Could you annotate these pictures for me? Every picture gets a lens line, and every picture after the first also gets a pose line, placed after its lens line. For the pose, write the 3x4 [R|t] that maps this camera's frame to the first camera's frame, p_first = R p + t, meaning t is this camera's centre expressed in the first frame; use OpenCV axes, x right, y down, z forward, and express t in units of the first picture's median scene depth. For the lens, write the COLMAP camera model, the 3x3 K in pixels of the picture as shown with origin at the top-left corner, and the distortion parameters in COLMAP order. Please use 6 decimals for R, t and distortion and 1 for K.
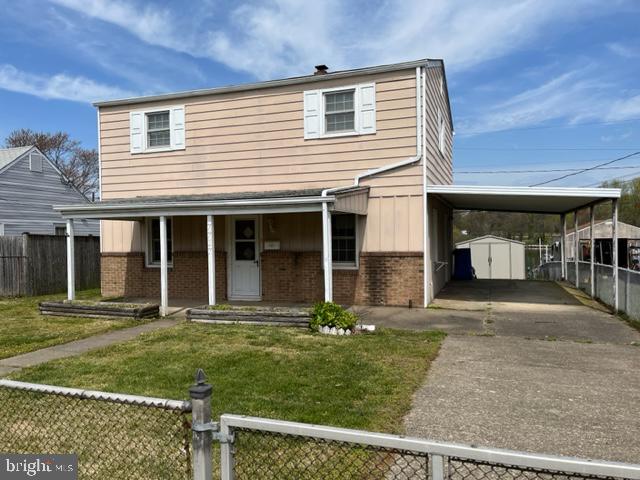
lens RADIAL K [[491.5, 0, 320.7], [0, 491.5, 239.4], [0, 0, 1]] dist [0.038741, -0.051705]
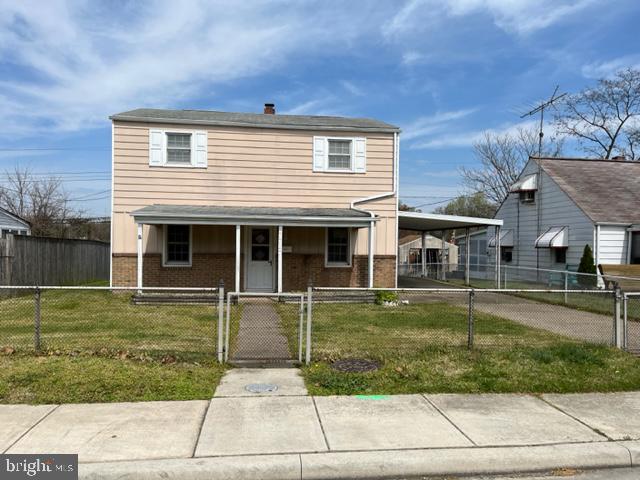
lens RADIAL K [[491.5, 0, 316.4], [0, 491.5, 243.9], [0, 0, 1]] dist [0.038741, -0.051705]
pose [[0.884789, 0.021477, 0.465497, -0.624054], [-0.019138, 0.999769, -0.009751, 0.008965], [-0.465599, -0.000281, 0.884996, -0.192909]]
